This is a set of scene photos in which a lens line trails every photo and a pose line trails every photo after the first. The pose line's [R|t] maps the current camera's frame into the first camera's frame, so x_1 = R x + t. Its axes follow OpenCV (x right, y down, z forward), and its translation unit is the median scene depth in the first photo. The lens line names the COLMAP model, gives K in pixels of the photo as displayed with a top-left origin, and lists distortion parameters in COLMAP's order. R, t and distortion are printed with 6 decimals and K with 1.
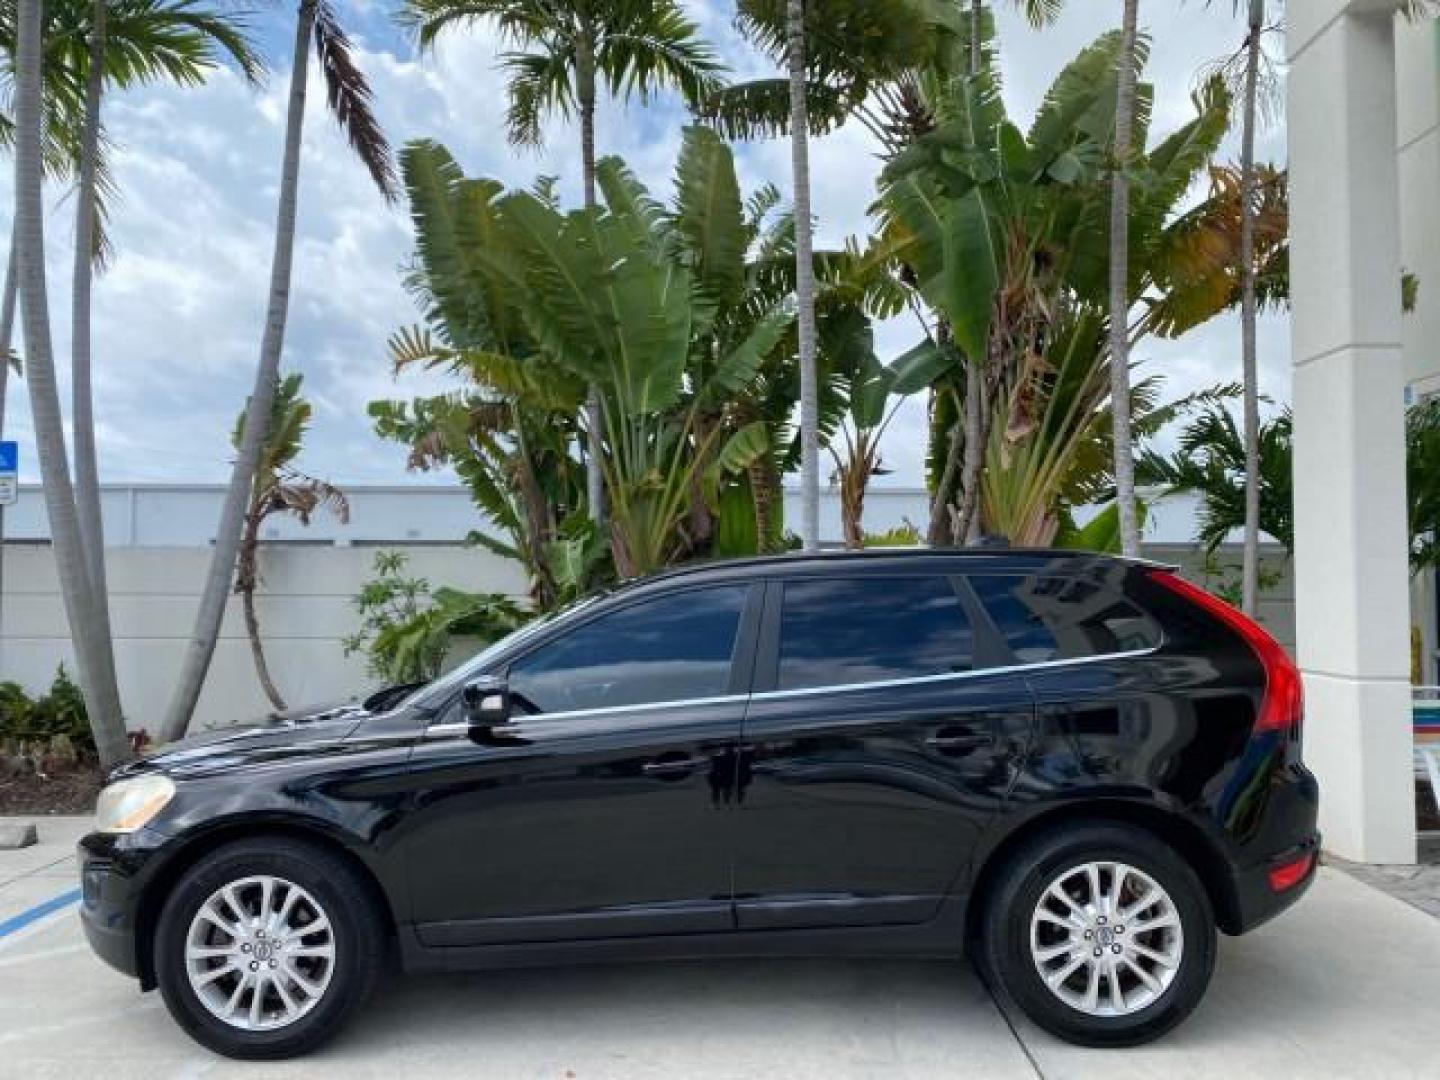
lens RADIAL K [[1117.9, 0, 717.2], [0, 1117.9, 535.4], [0, 0, 1]] dist [0.005800, -0.004952]
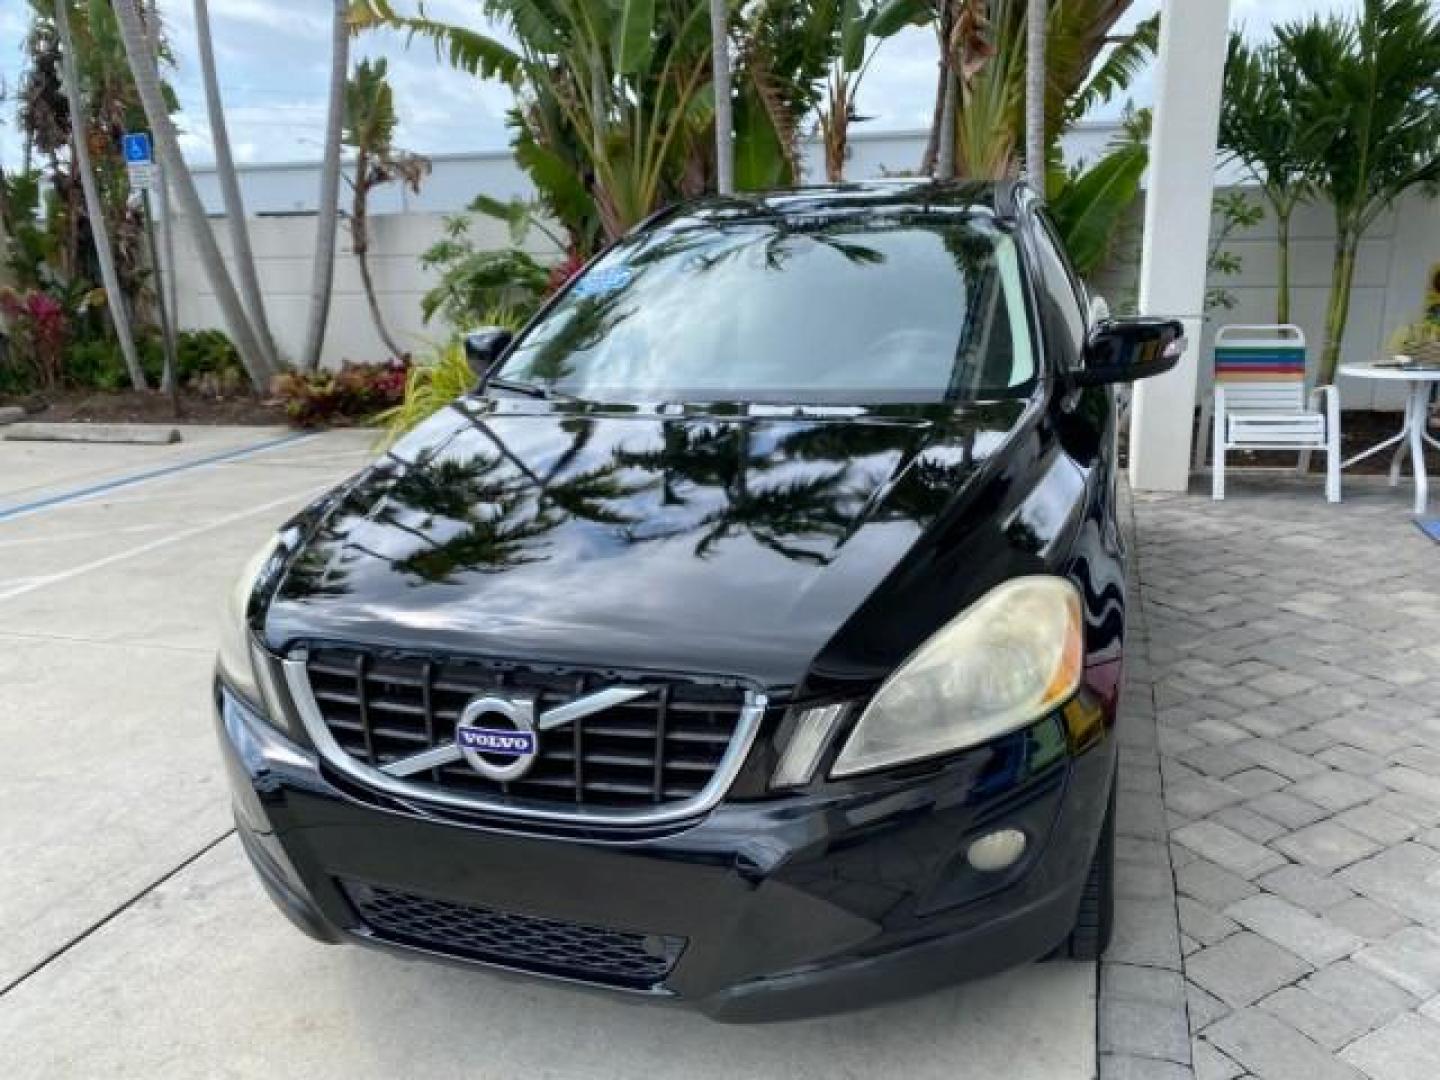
lens RADIAL K [[1119.7, 0, 715.1], [0, 1119.7, 533.1], [0, 0, 1]] dist [-0.001607, -0.005226]
pose [[0.950841, 0.053006, -0.305108, 0.355904], [0.040337, 0.955650, 0.291730, 0.000962], [0.307040, -0.289696, 0.906533, -0.075907]]
